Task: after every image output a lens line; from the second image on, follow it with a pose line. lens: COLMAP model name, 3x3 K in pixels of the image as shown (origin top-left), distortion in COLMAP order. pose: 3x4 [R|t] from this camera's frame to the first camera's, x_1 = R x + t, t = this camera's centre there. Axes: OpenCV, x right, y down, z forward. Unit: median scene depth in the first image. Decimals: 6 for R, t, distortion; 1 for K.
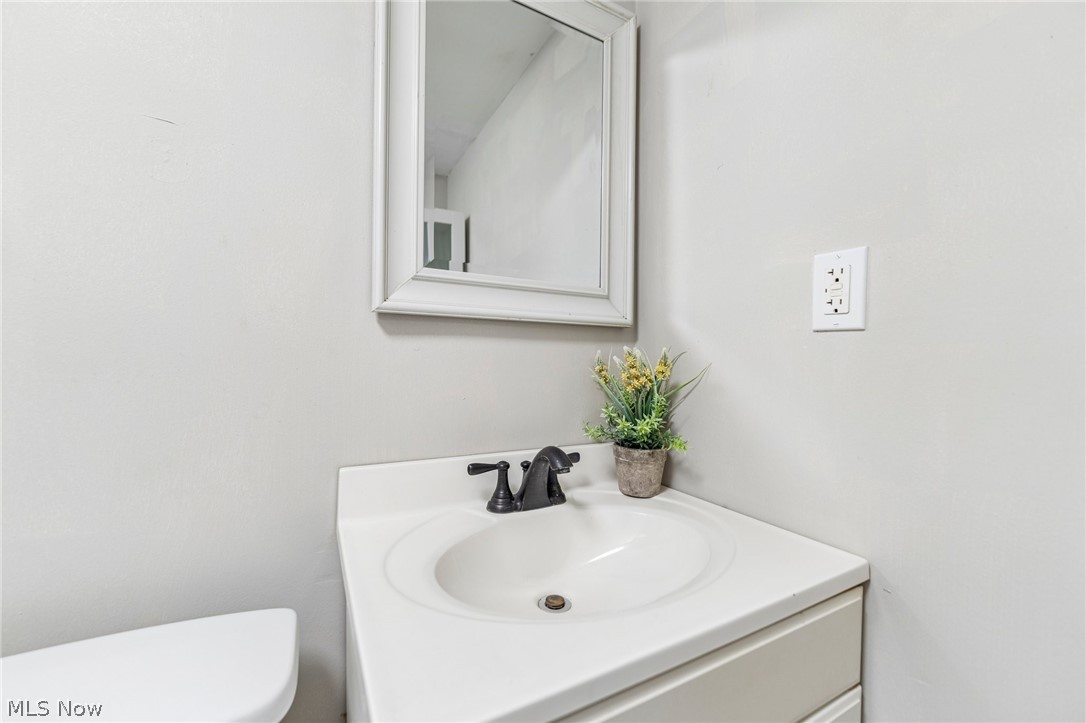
lens RADIAL K [[431.2, 0, 542.0], [0, 431.2, 361.2], [0, 0, 1]] dist [-0.000892, 0.000099]
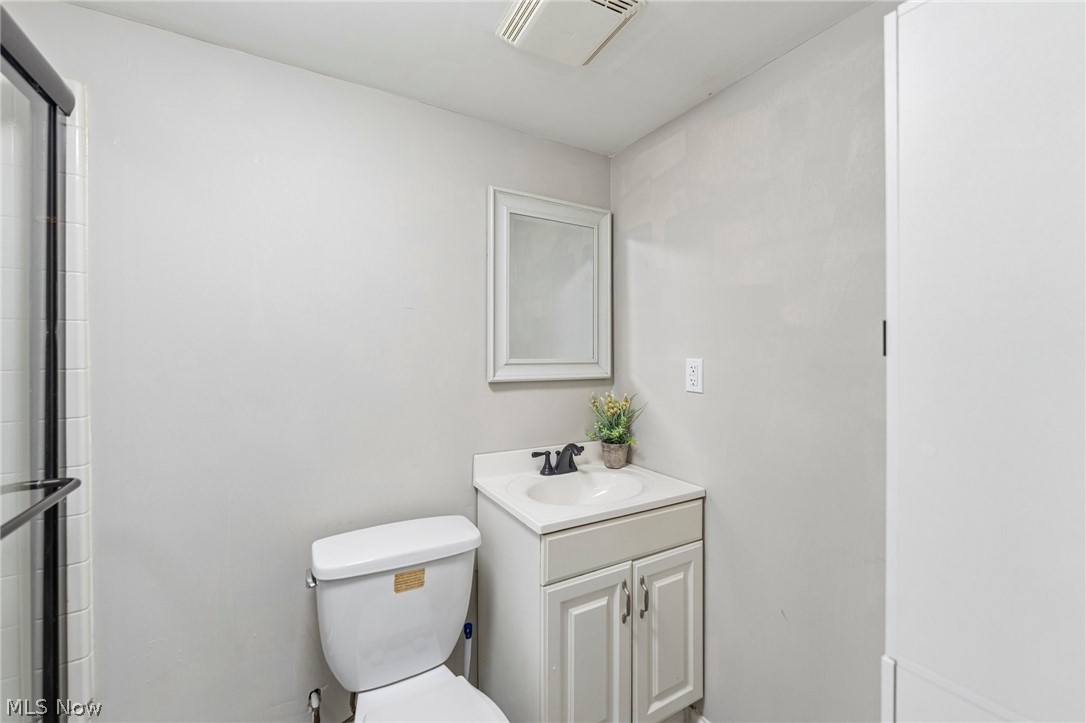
lens RADIAL K [[431.2, 0, 542.0], [0, 431.2, 361.2], [0, 0, 1]] dist [-0.000892, 0.000099]
pose [[0.999814, -0.013567, 0.013741, -0.125824], [0.013435, 0.999863, 0.009660, -0.197528], [-0.013870, -0.009474, 0.999859, -0.960511]]
